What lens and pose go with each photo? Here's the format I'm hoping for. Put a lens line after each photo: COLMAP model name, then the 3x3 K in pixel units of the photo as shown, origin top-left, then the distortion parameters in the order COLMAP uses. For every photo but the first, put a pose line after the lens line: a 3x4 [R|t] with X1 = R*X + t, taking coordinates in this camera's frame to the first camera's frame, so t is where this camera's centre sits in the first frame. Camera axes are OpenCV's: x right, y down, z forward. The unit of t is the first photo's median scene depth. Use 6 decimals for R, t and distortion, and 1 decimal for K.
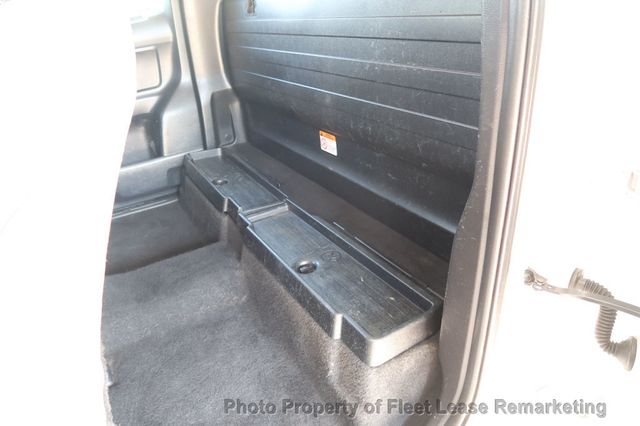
lens RADIAL K [[444.7, 0, 317.4], [0, 444.7, 212.5], [0, 0, 1]] dist [-0.015261, -0.001184]
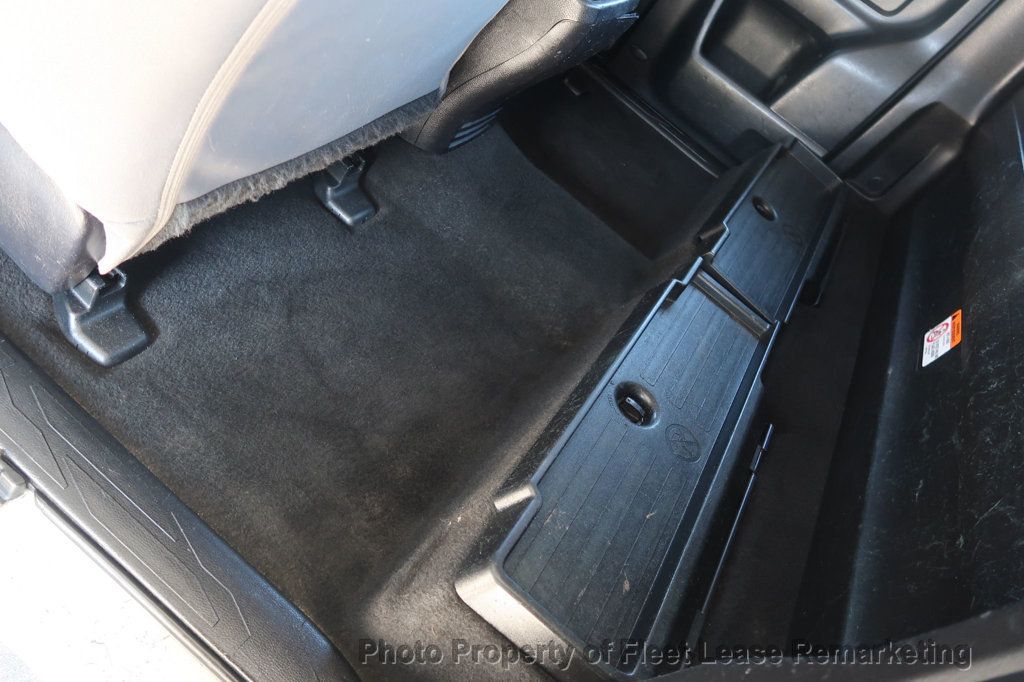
lens RADIAL K [[711.6, 0, 507.8], [0, 711.6, 340.1], [0, 0, 1]] dist [-0.015261, -0.001184]
pose [[0.383723, 0.856072, -0.346262, 0.104171], [-0.778498, 0.501569, 0.377320, -0.082605], [0.496687, 0.124778, 0.858914, 0.168358]]
